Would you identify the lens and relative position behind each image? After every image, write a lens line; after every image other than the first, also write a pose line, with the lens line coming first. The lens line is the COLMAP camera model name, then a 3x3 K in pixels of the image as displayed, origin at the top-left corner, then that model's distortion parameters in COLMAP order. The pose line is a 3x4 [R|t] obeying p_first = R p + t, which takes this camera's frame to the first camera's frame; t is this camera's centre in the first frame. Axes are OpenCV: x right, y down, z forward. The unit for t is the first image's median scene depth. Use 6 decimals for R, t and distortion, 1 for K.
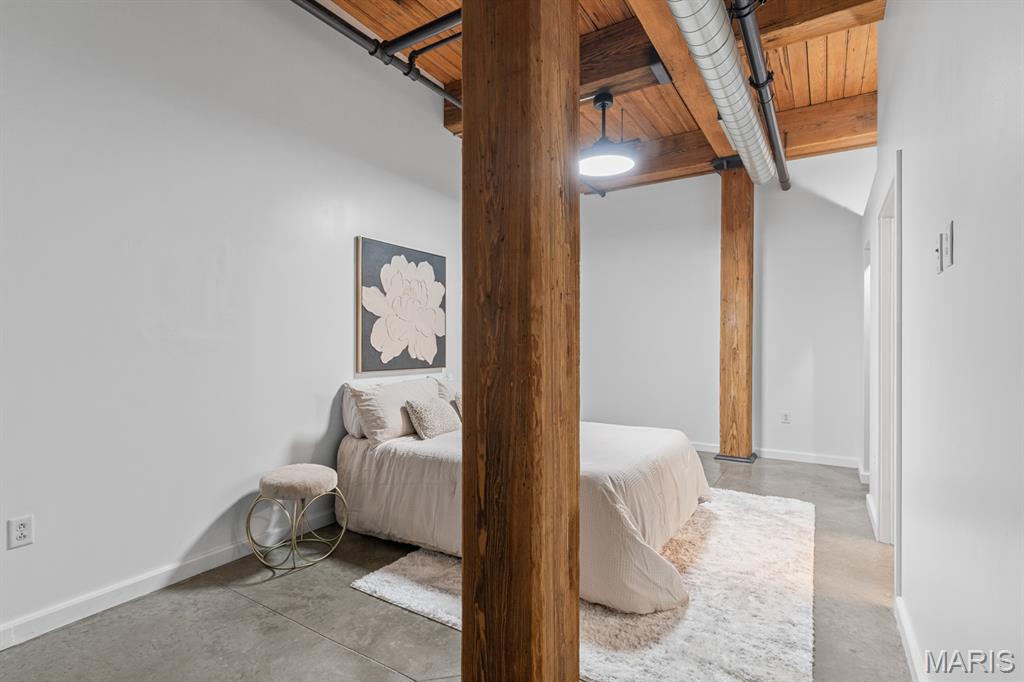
lens RADIAL K [[495.4, 0, 511.1], [0, 495.4, 343.1], [0, 0, 1]] dist [-0.003406, -0.000278]
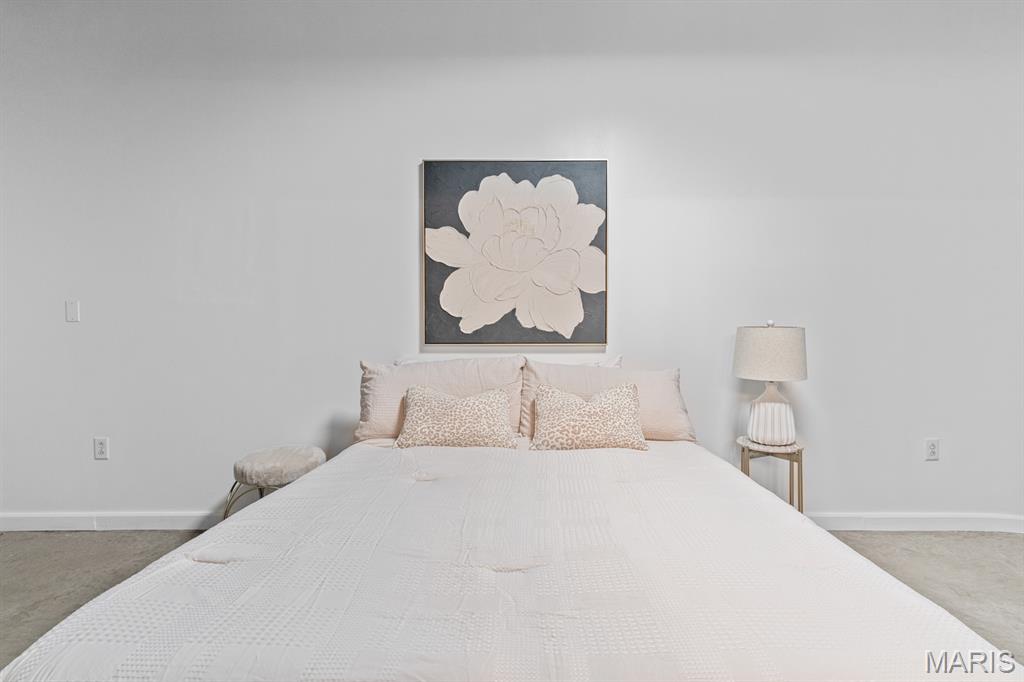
lens RADIAL K [[495.4, 0, 512.8], [0, 495.4, 343.0], [0, 0, 1]] dist [-0.003406, -0.000278]
pose [[0.501755, 0.023276, -0.864696, 0.381098], [0.005576, 0.999530, 0.030141, 0.032552], [0.864992, -0.019945, 0.501390, 0.686559]]
